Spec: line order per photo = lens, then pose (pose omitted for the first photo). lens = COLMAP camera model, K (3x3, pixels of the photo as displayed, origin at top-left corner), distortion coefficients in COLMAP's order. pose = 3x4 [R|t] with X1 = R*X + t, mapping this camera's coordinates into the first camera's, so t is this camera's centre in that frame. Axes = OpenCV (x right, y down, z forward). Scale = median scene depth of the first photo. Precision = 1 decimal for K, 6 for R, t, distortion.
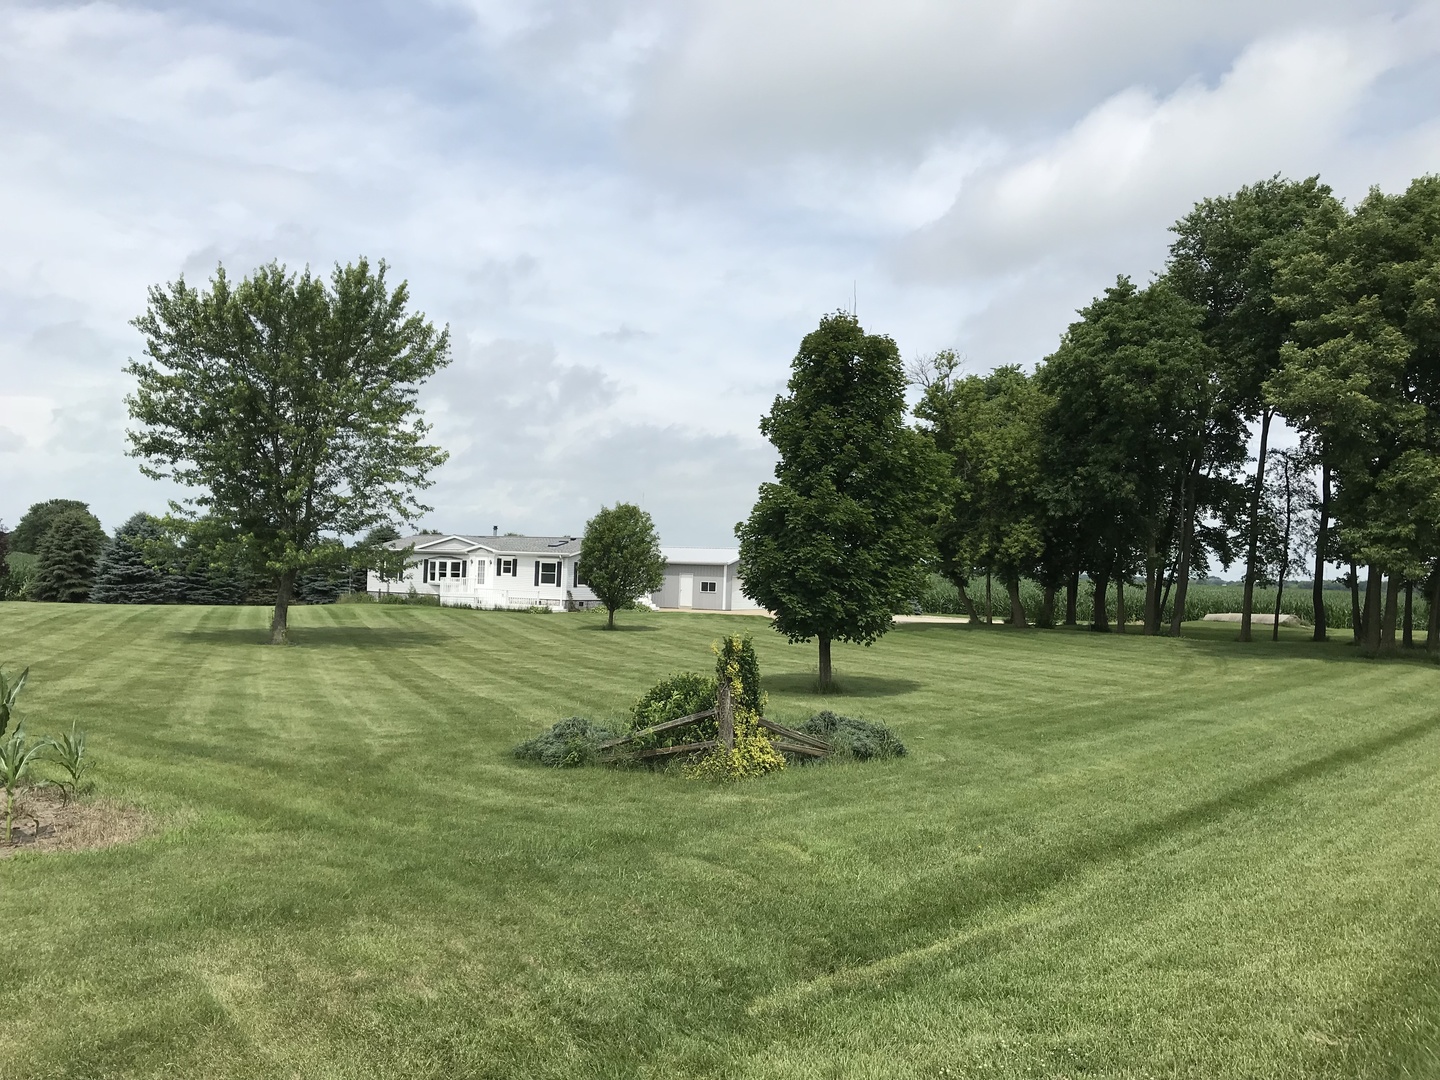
lens RADIAL K [[1164.6, 0, 709.6], [0, 1164.6, 537.1], [0, 0, 1]] dist [0.044878, -0.010405]
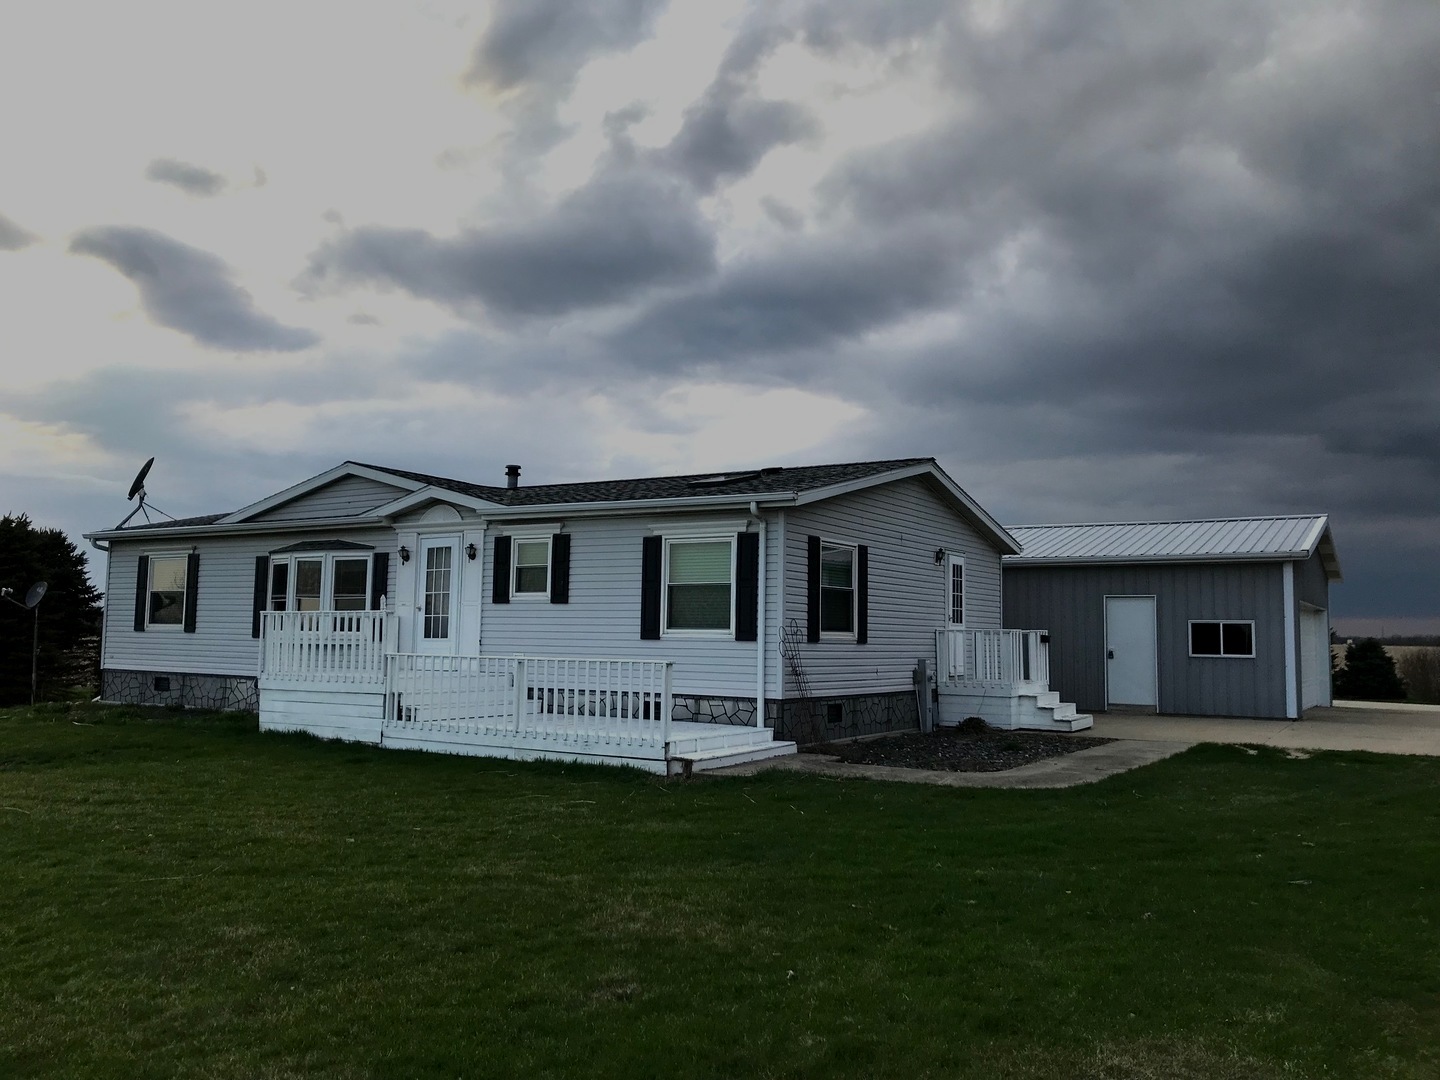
lens RADIAL K [[1164.6, 0, 709.6], [0, 1164.6, 537.1], [0, 0, 1]] dist [0.044878, -0.010405]
pose [[0.999306, -0.016610, -0.033340, -0.124078], [0.014778, 0.998406, -0.054464, 0.032891], [0.034191, 0.053934, 0.997959, 0.735088]]
